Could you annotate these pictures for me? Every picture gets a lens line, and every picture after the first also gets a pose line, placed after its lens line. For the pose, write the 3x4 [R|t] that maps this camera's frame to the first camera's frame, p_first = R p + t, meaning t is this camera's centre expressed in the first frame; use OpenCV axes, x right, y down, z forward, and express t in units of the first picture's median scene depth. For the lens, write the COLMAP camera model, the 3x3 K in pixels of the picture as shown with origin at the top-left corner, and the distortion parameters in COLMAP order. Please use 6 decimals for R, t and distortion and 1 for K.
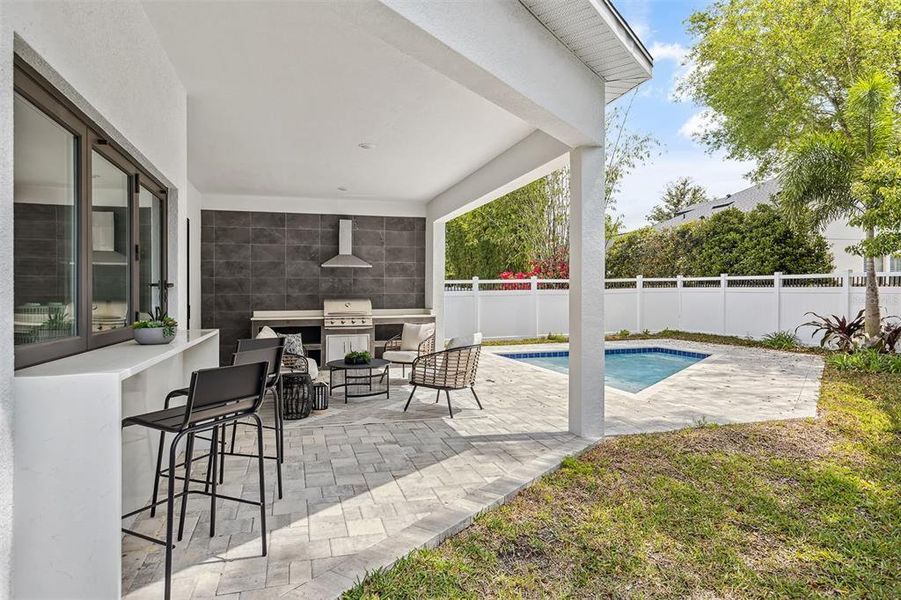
lens RADIAL K [[526.6, 0, 447.7], [0, 526.6, 292.3], [0, 0, 1]] dist [-0.004299, -0.001498]
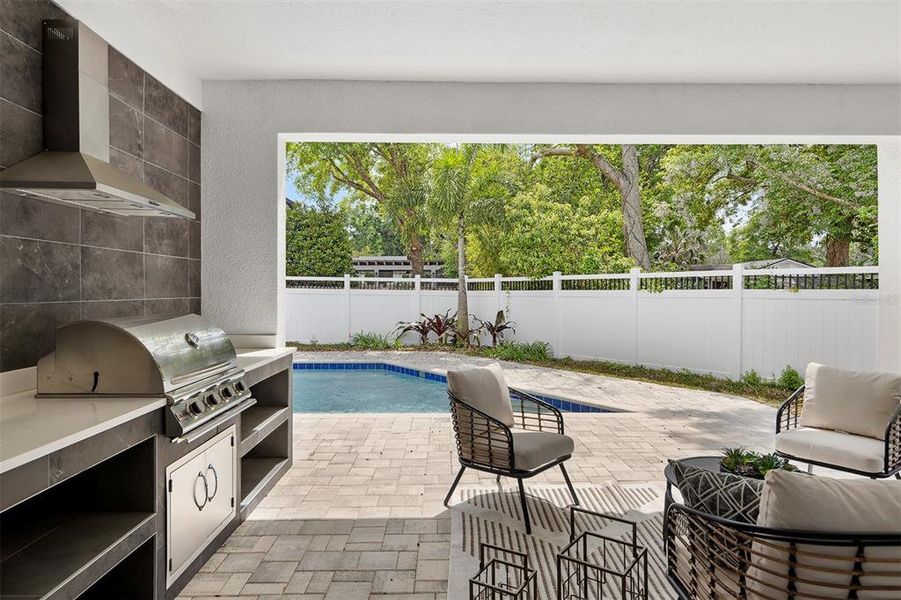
lens RADIAL K [[526.6, 0, 447.7], [0, 526.6, 292.3], [0, 0, 1]] dist [-0.004299, -0.001498]
pose [[0.276365, 0.002516, 0.961050, -0.399080], [-0.002449, 0.999995, -0.001914, -0.002242], [-0.961050, -0.001825, 0.276369, 0.738105]]
